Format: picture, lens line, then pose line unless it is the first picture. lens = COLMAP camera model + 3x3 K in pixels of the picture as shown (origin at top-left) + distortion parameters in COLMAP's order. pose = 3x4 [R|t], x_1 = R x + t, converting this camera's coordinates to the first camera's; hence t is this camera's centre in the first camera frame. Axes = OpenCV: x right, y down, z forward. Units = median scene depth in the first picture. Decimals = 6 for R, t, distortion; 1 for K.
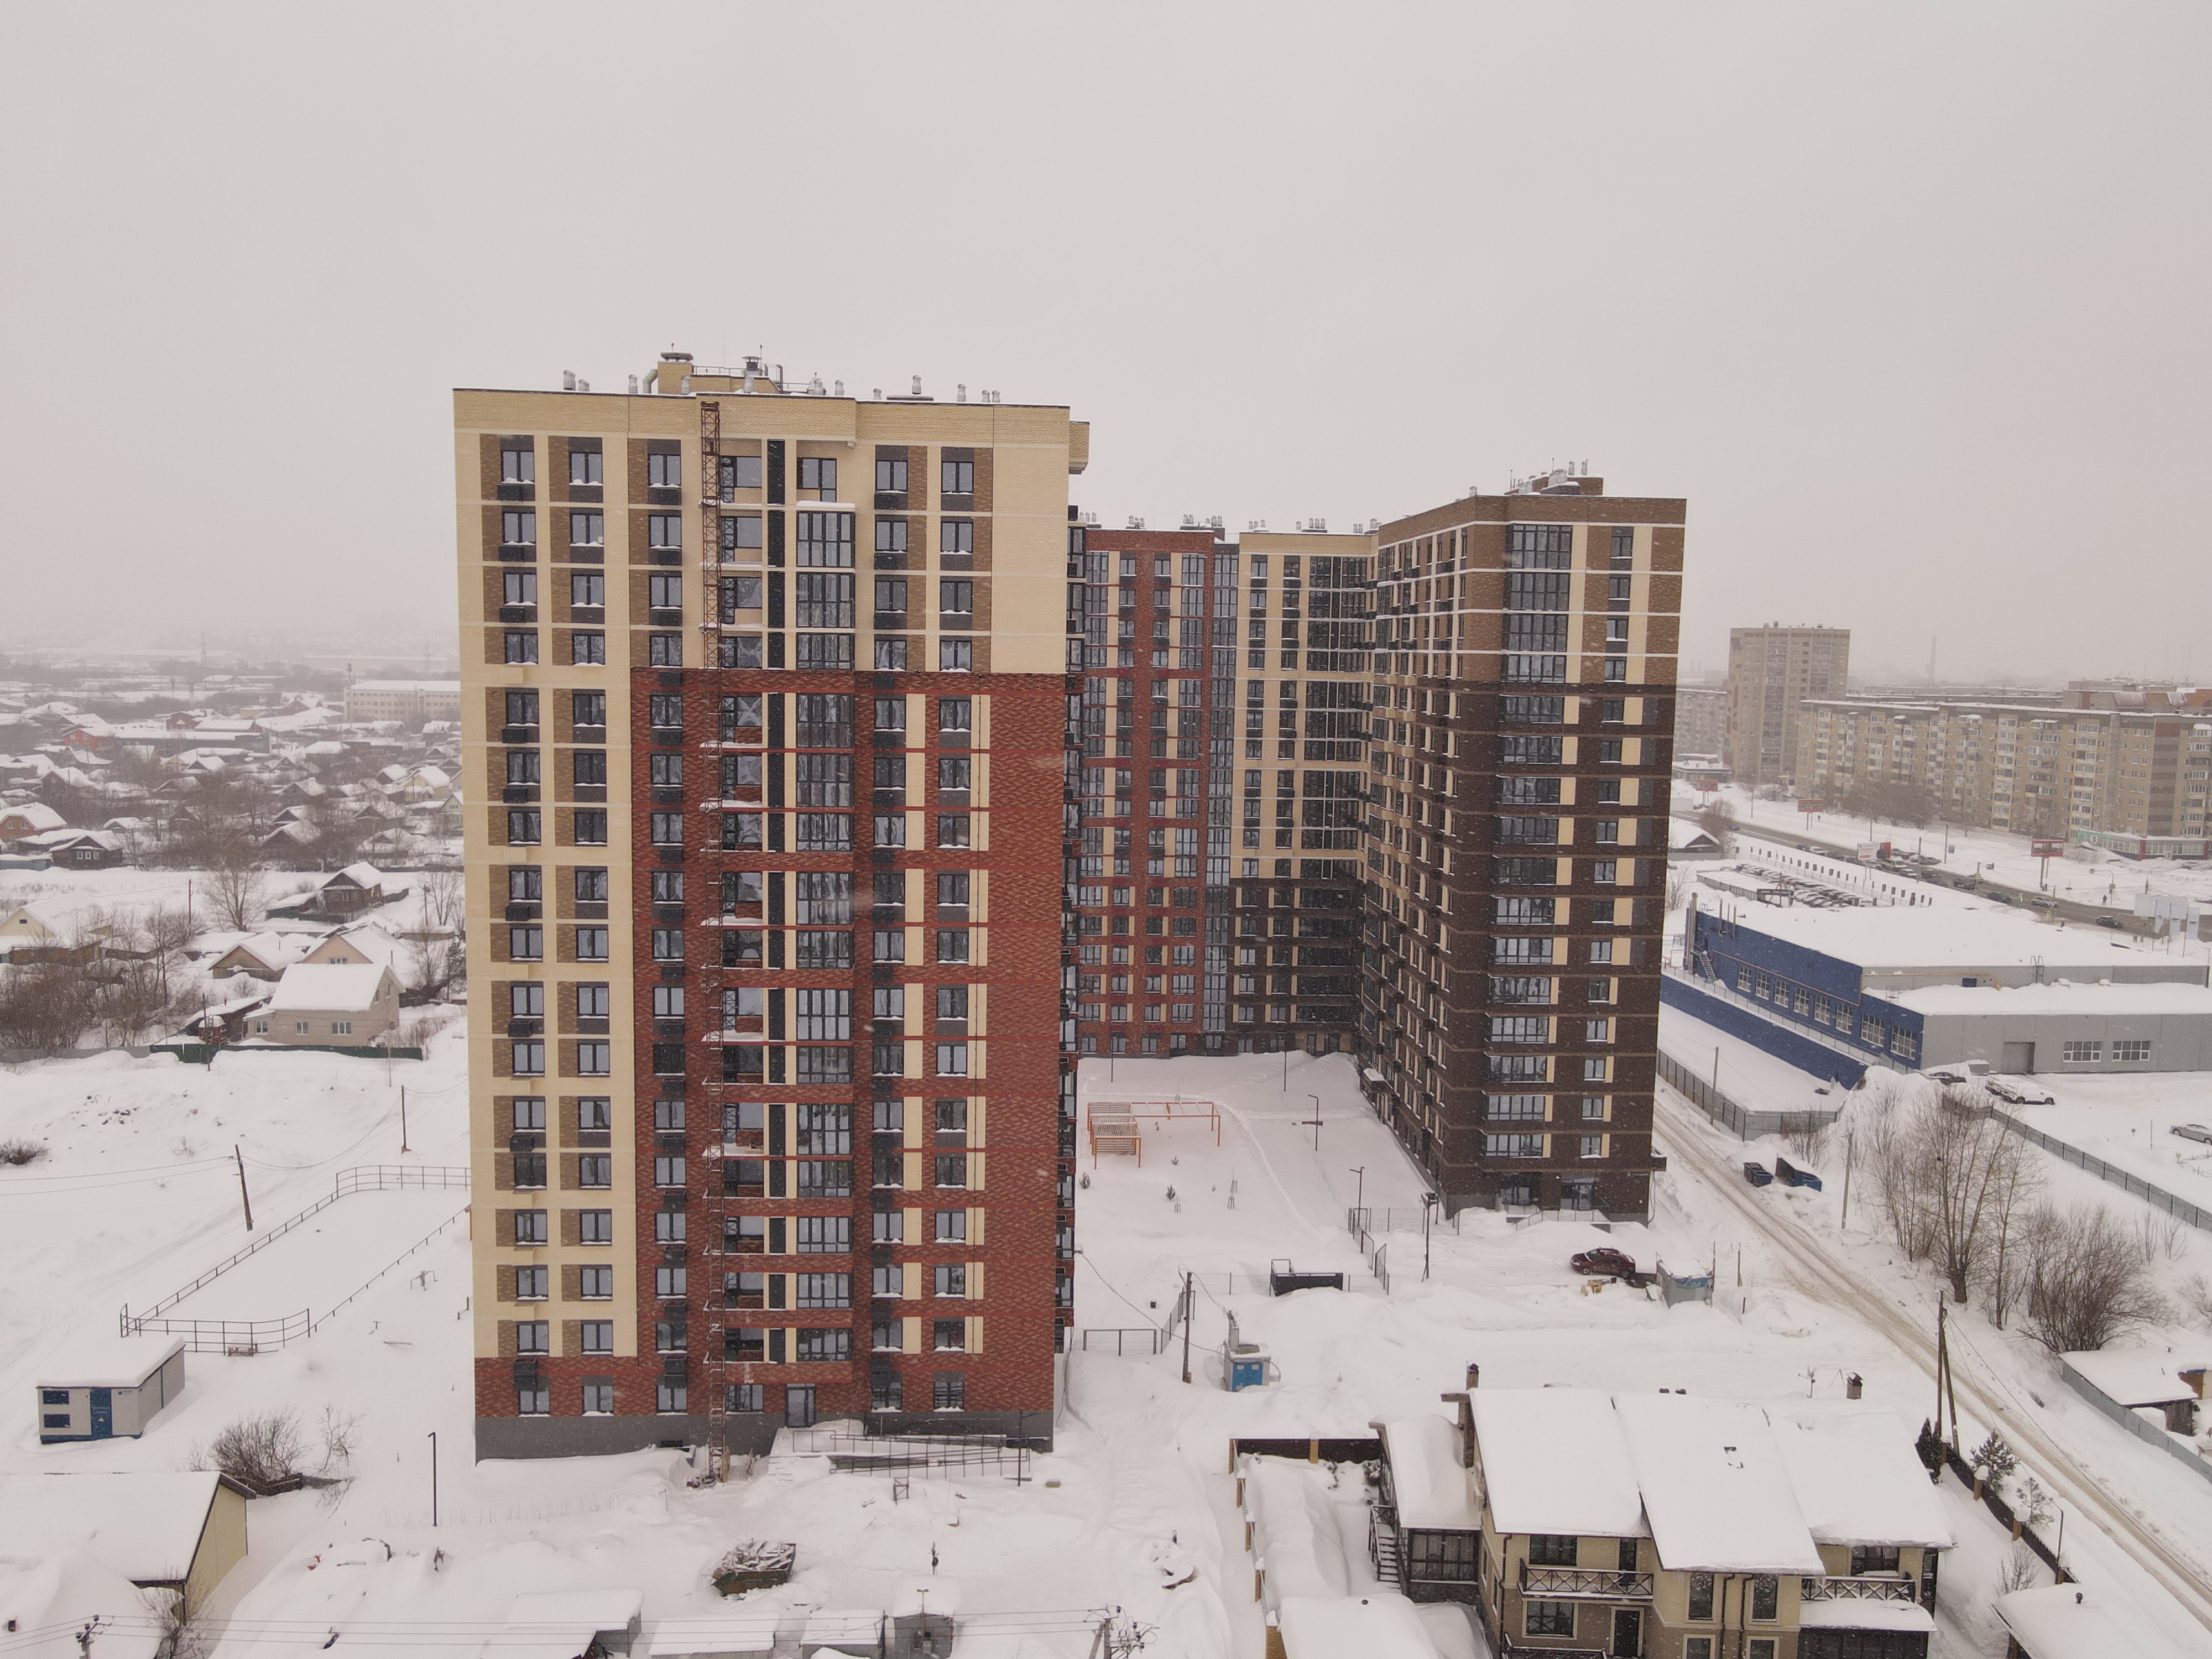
lens RADIAL K [[1619.6, 0, 1097.0], [0, 1619.6, 815.0], [0, 0, 1]] dist [-0.011946, 0.051812]
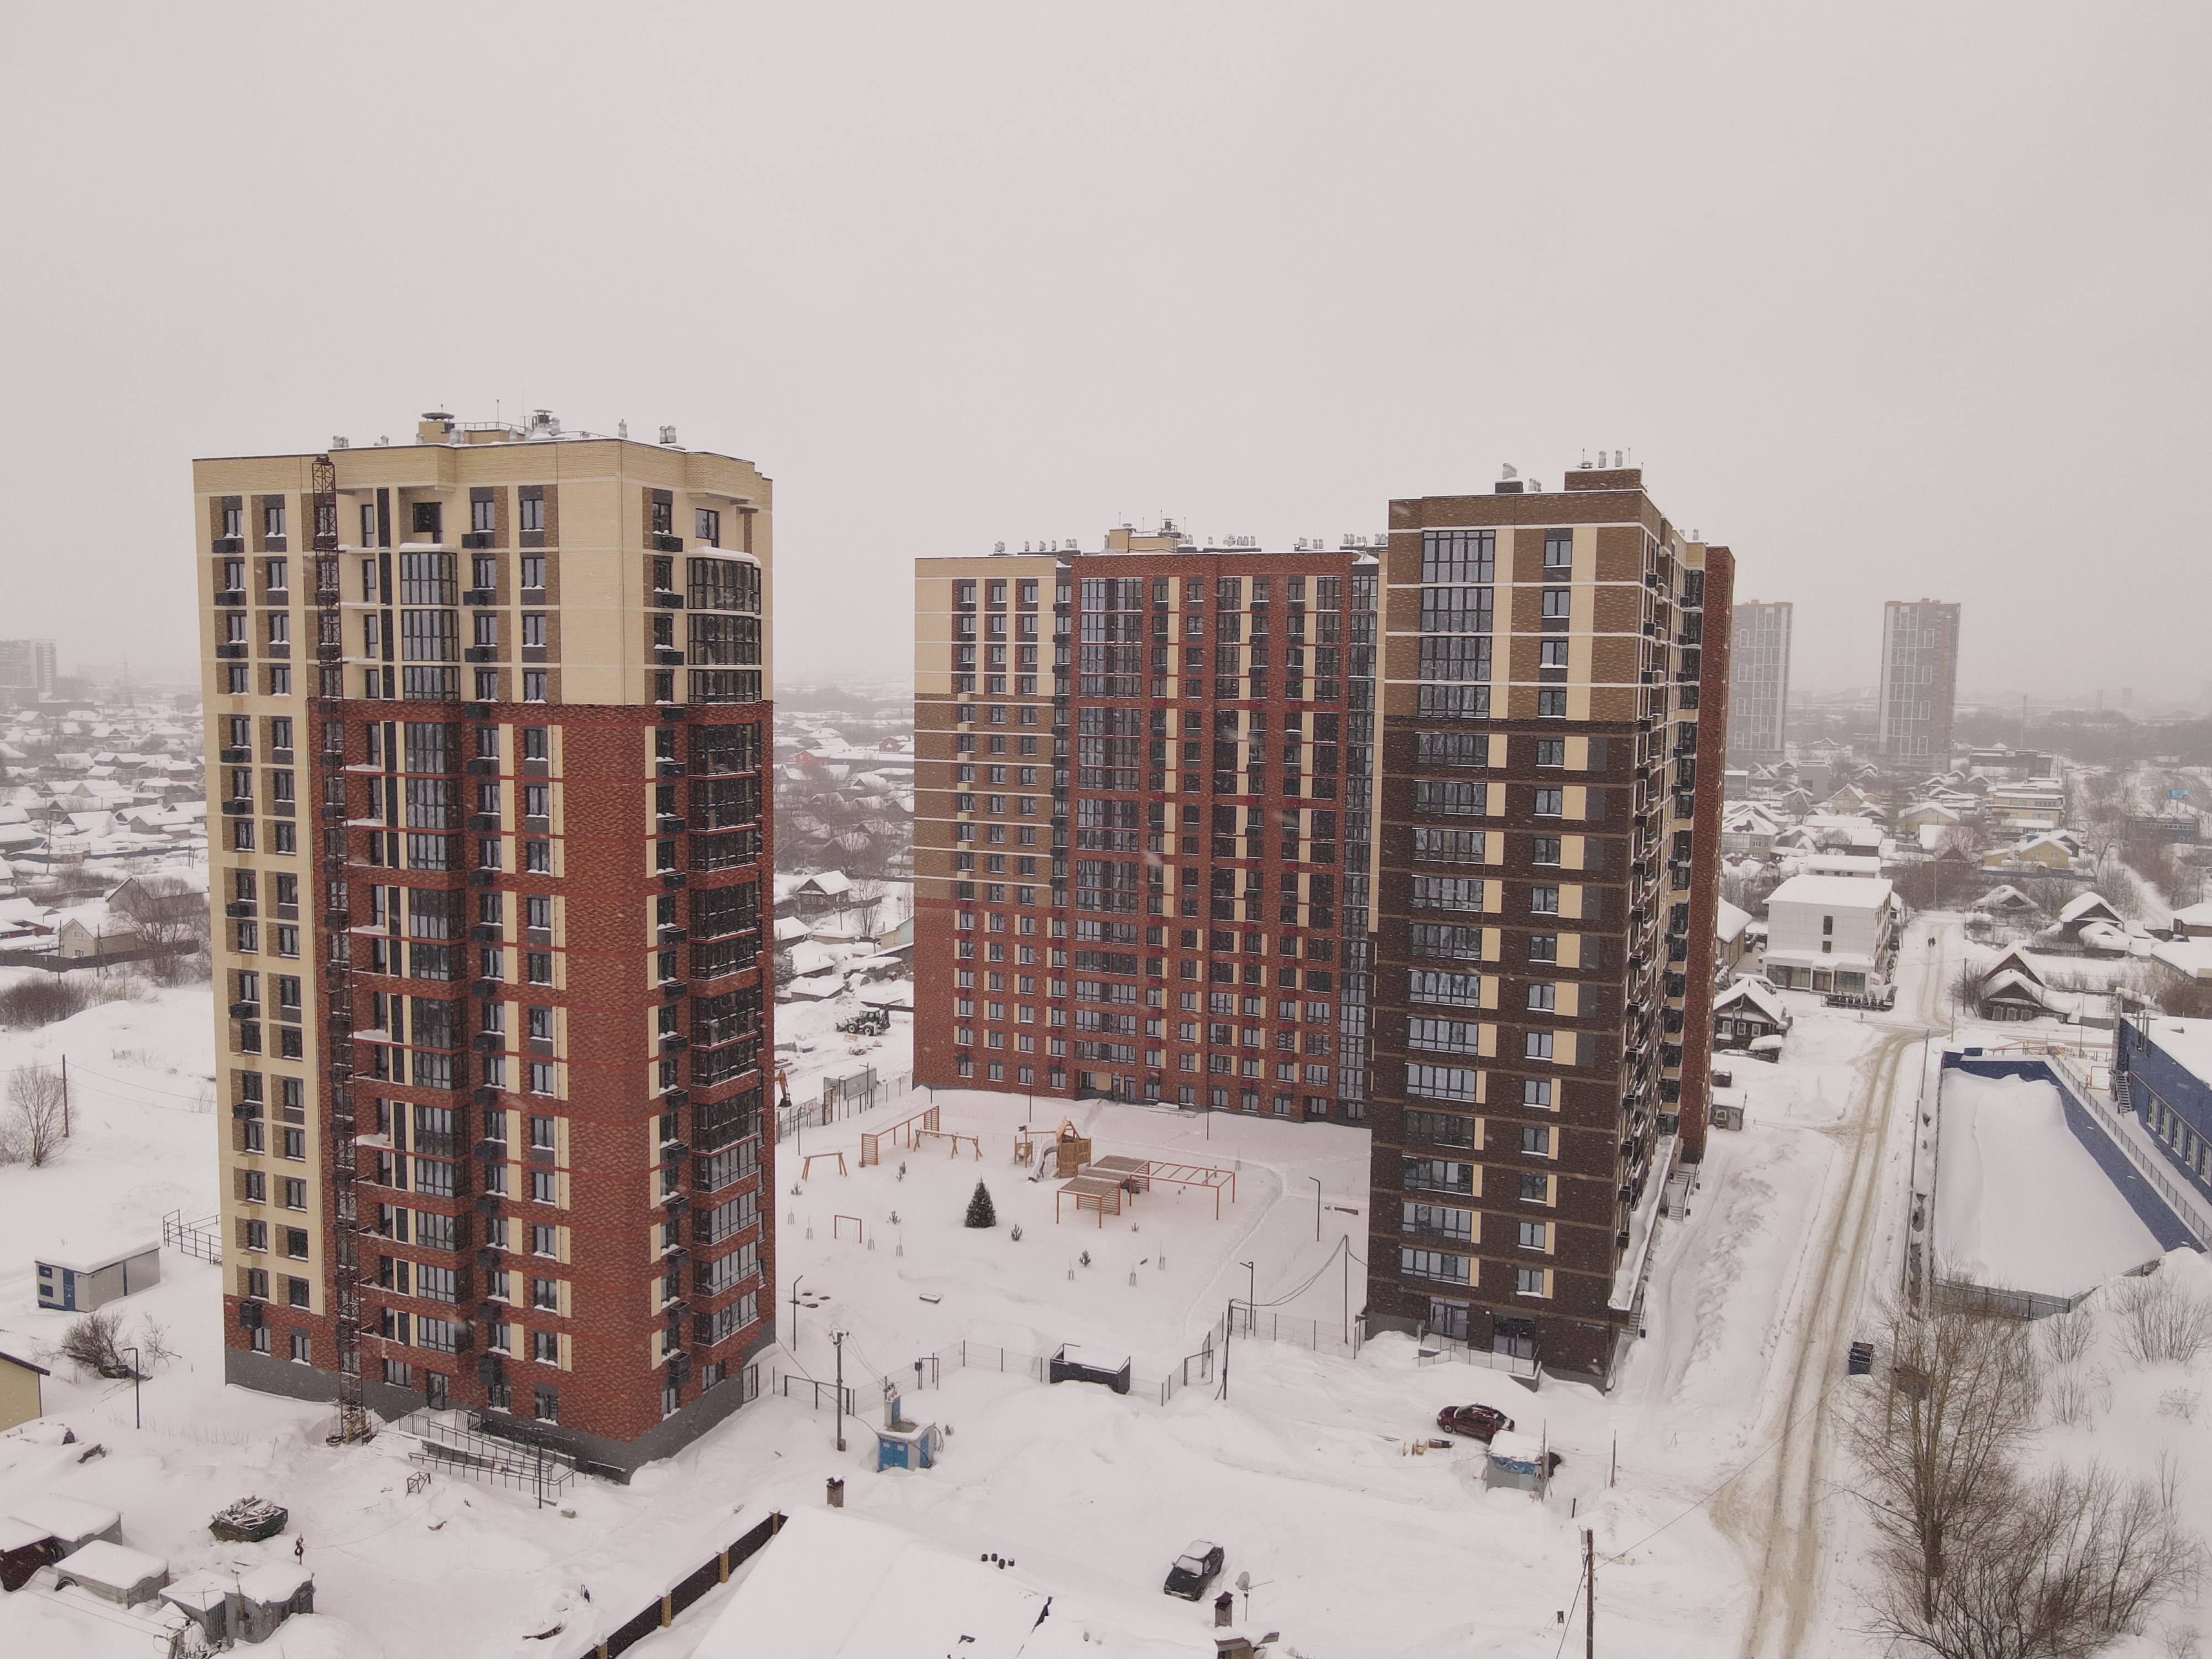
lens RADIAL K [[1619.6, 0, 1097.0], [0, 1619.6, 815.0], [0, 0, 1]] dist [-0.011946, 0.051812]
pose [[0.894025, 0.033773, -0.446743, 0.670253], [-0.042641, 0.999042, -0.009809, -0.020935], [0.445984, 0.027819, 0.894608, 0.229324]]
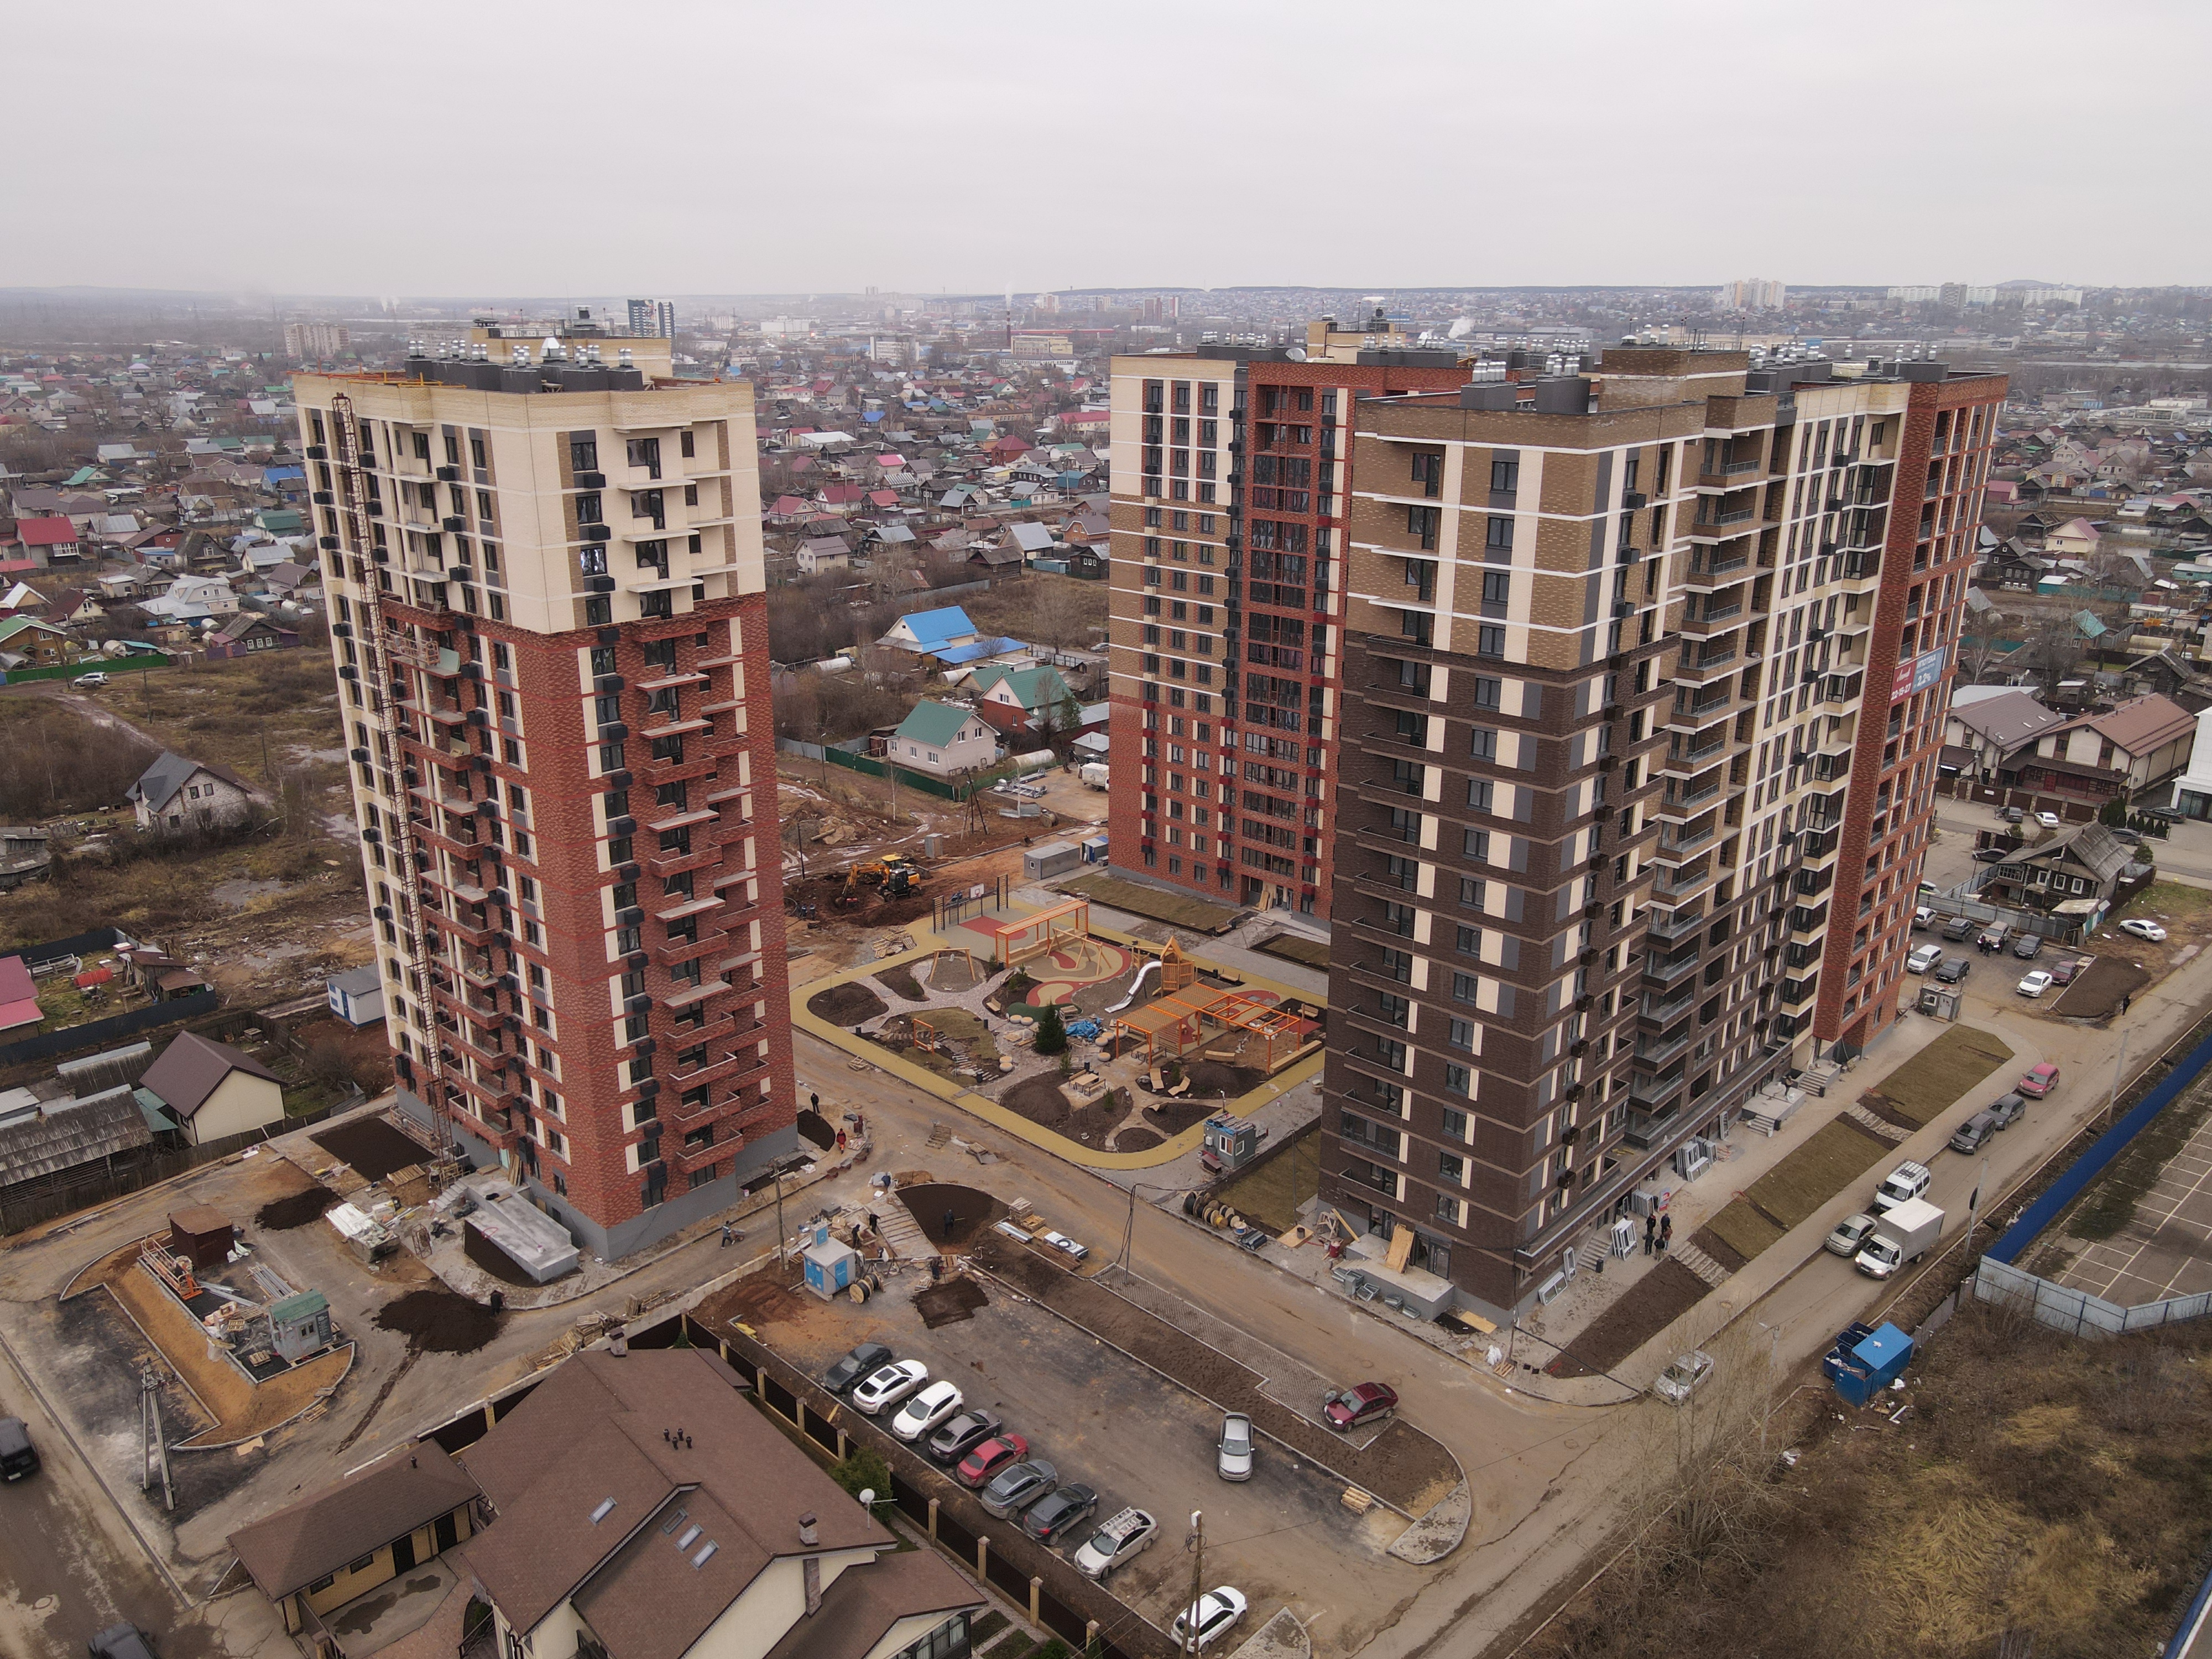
lens RADIAL K [[1619.6, 0, 1097.0], [0, 1619.6, 815.0], [0, 0, 1]] dist [-0.011946, 0.051812]
pose [[0.692898, 0.203743, -0.691651, 1.017126], [-0.063345, 0.972739, 0.223085, -0.232322], [0.718248, -0.110763, 0.686914, 0.470575]]
